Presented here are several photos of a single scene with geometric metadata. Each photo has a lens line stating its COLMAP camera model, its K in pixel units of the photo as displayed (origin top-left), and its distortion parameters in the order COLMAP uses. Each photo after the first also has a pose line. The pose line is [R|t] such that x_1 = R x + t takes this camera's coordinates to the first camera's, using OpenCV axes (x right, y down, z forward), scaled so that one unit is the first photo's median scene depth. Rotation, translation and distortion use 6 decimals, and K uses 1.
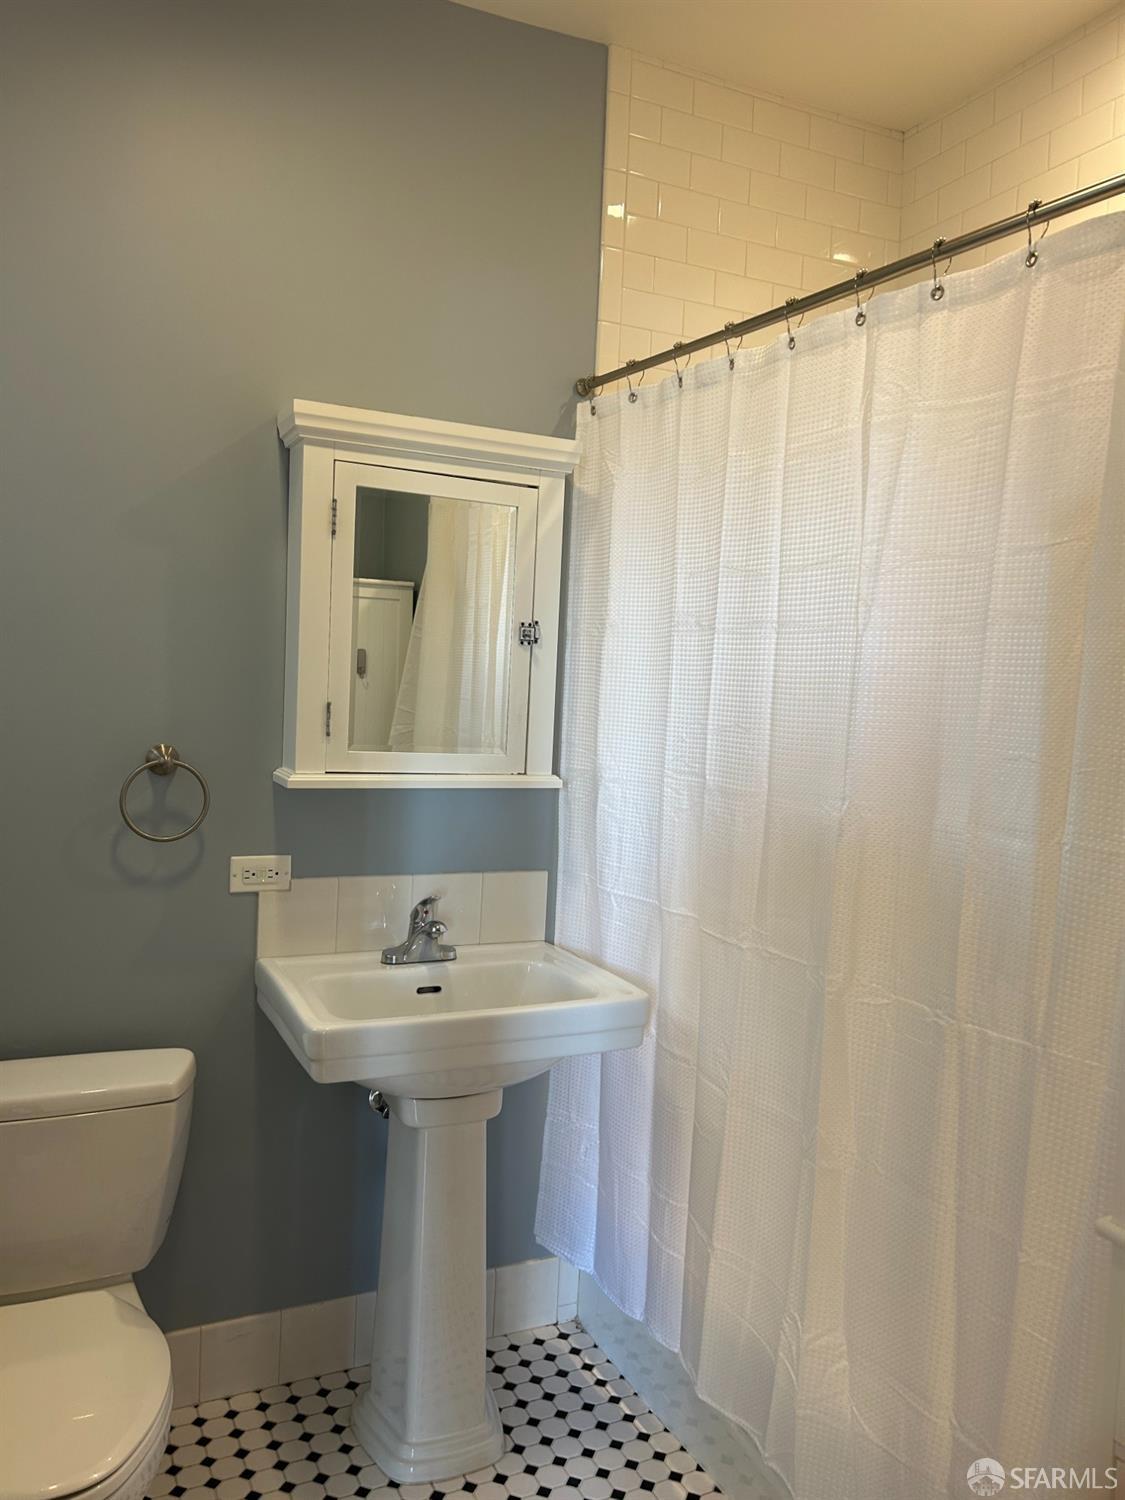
lens RADIAL K [[1142.2, 0, 558.8], [0, 1142.2, 772.8], [0, 0, 1]] dist [0.068300, -0.068859]
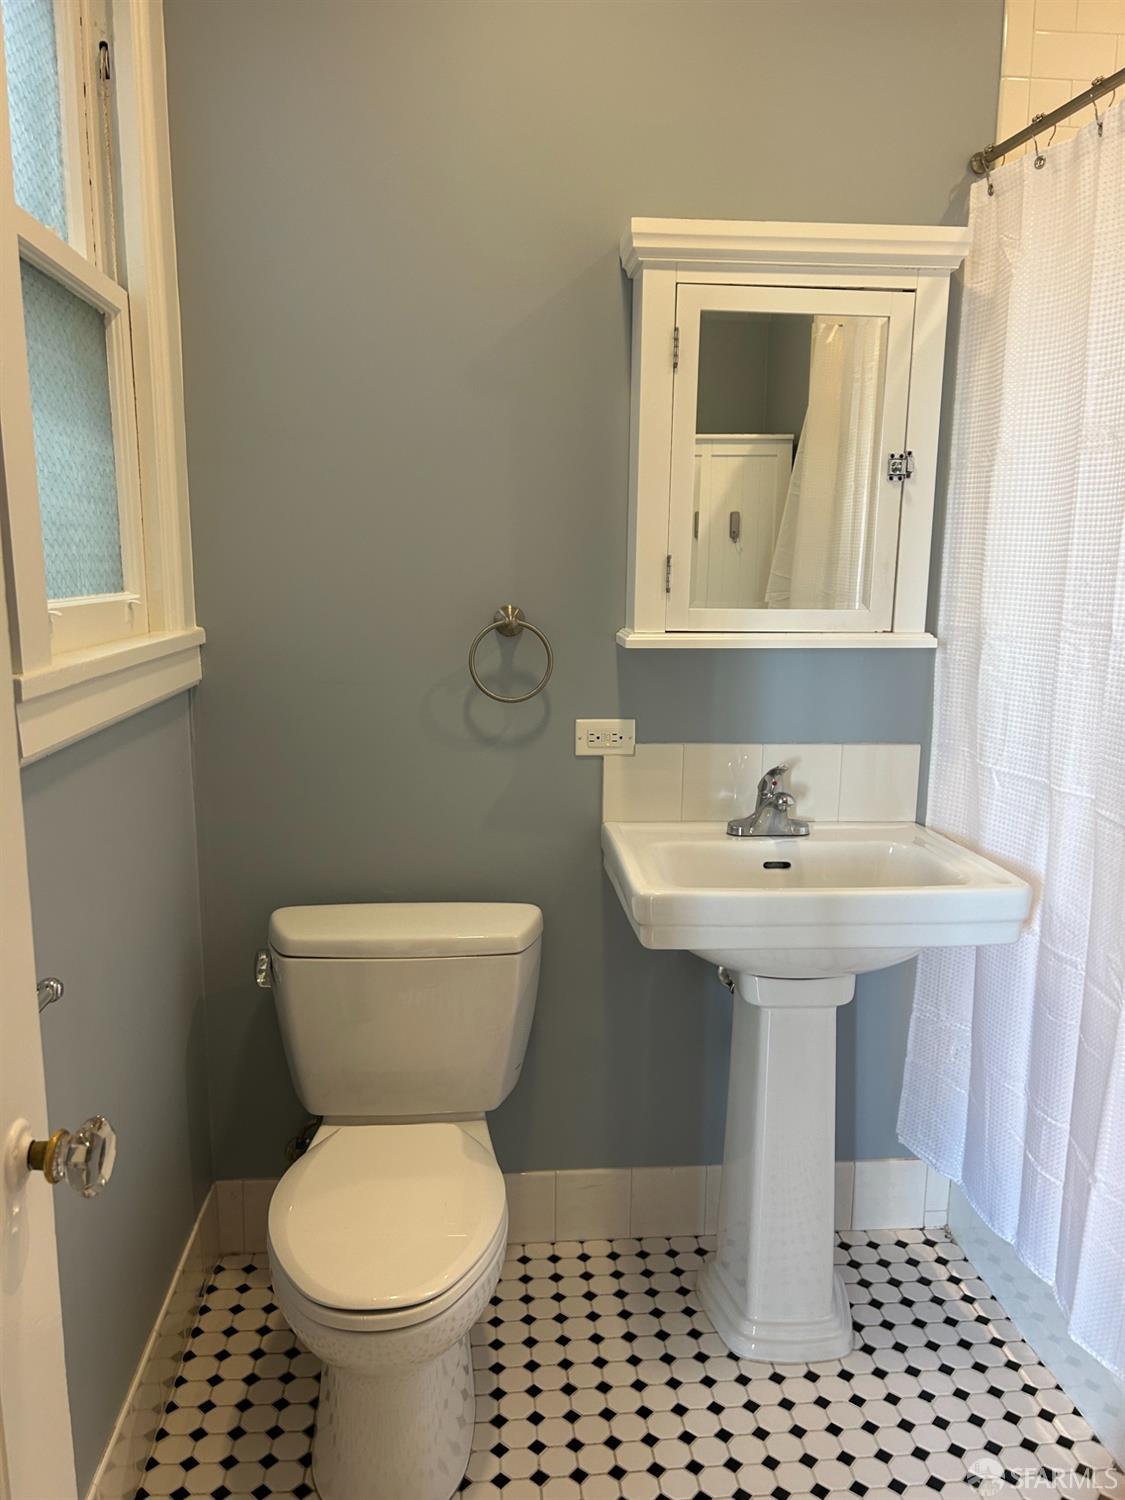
lens RADIAL K [[1142.2, 0, 558.1], [0, 1142.2, 771.0], [0, 0, 1]] dist [0.068300, -0.068859]
pose [[0.936369, 0.029667, -0.349761, 0.044712], [0.003977, 0.995461, 0.095084, 0.023375], [0.350995, -0.090424, 0.932001, 0.073345]]
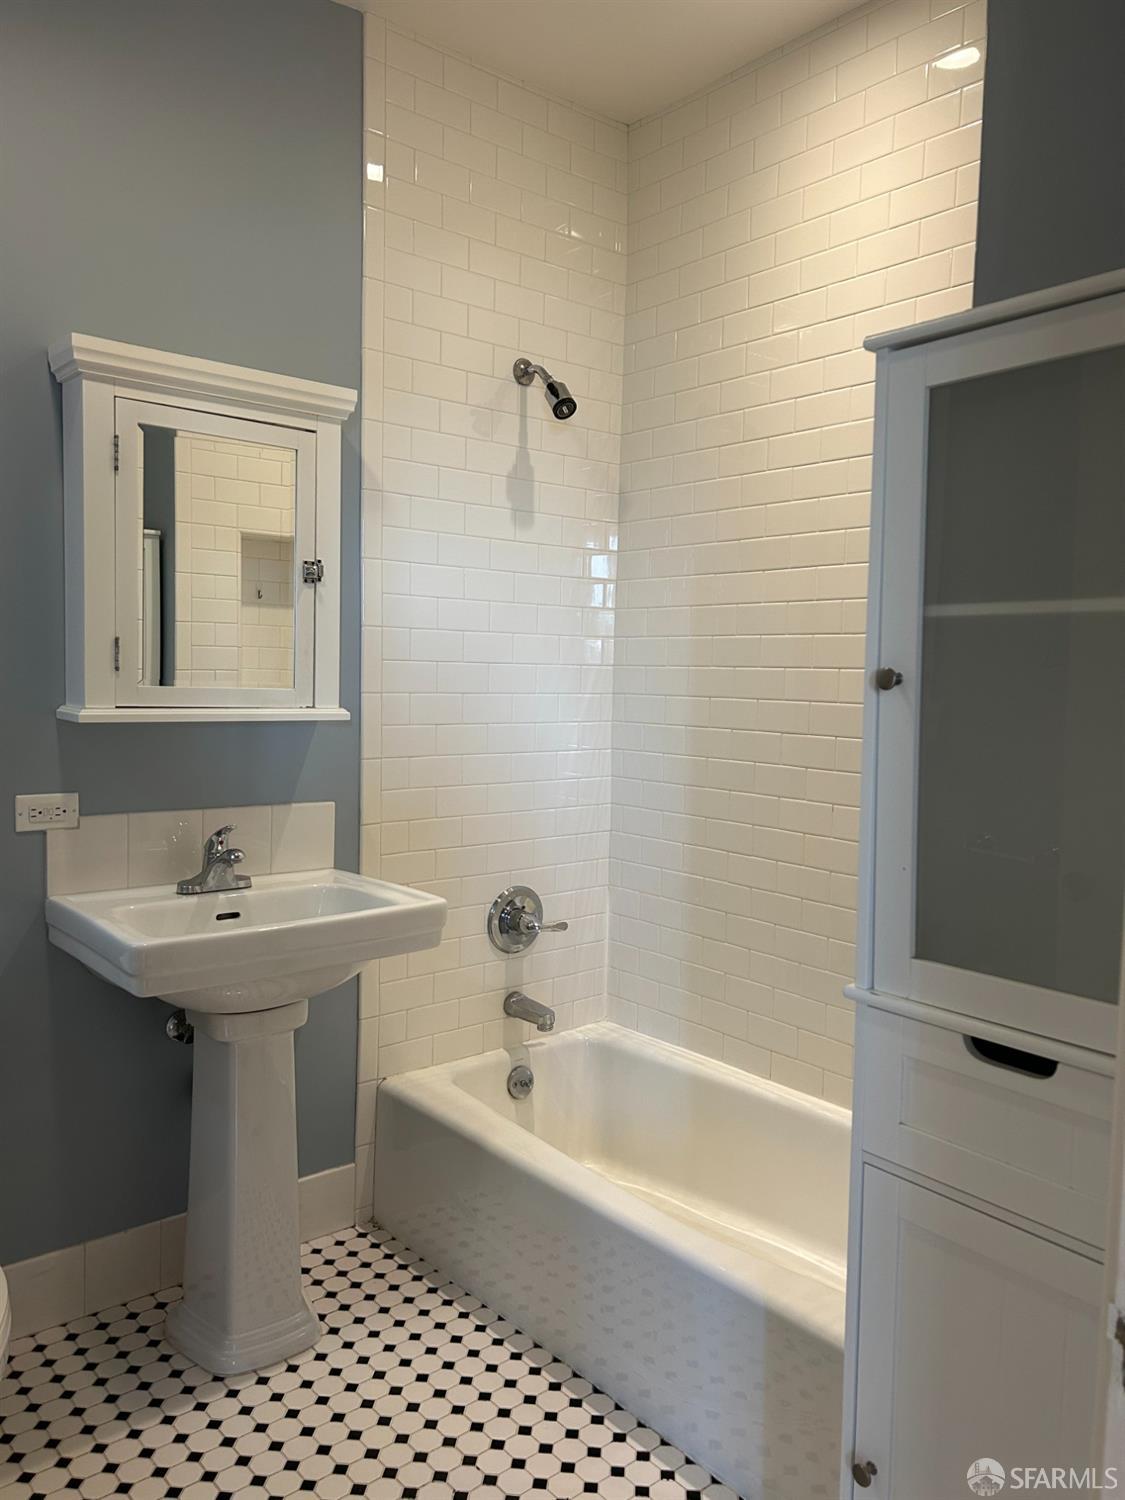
lens RADIAL K [[1142.2, 0, 567.6], [0, 1142.2, 773.5], [0, 0, 1]] dist [0.068300, -0.068859]
pose [[0.967242, -0.041524, 0.250436, -0.071890], [0.034998, 0.998923, 0.030459, 0.039518], [-0.251431, -0.020696, 0.967654, -0.085579]]
